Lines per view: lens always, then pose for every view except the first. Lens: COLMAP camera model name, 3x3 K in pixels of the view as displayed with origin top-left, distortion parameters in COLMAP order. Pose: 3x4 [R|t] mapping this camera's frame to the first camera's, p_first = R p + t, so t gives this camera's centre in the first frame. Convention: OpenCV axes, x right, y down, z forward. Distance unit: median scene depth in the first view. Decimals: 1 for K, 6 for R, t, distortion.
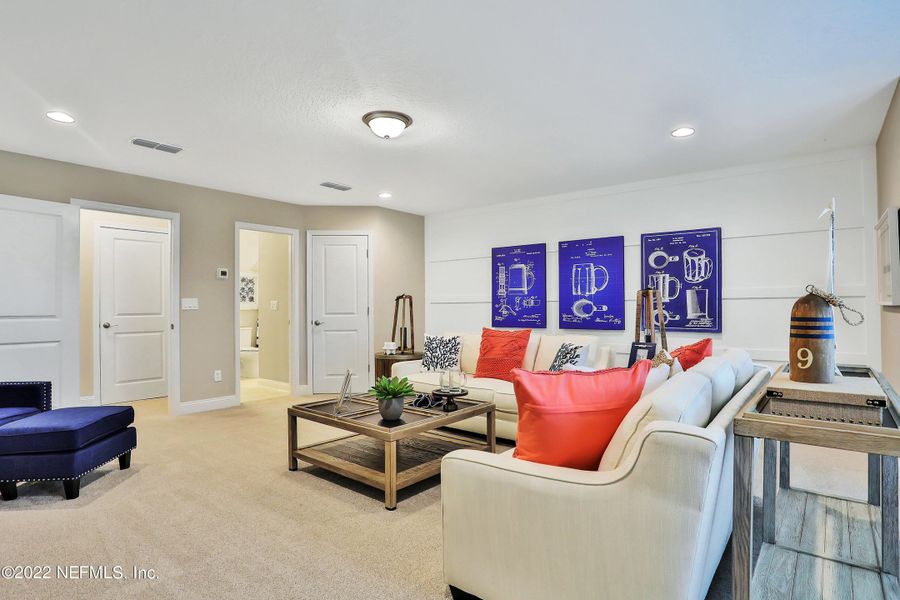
lens RADIAL K [[484.4, 0, 449.6], [0, 484.4, 304.0], [0, 0, 1]] dist [-0.037664, 0.013795]
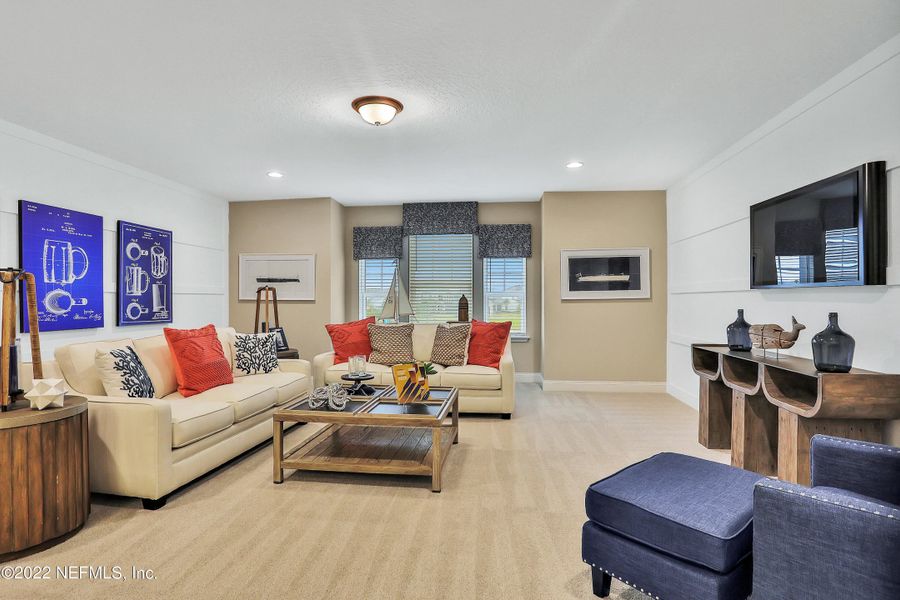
lens RADIAL K [[484.4, 0, 466.9], [0, 484.4, 302.3], [0, 0, 1]] dist [-0.037664, 0.013795]
pose [[-0.551784, -0.005130, 0.833971, -0.717825], [-0.014261, 0.999893, -0.003285, 0.003565], [-0.833865, -0.013706, -0.551798, 0.952422]]
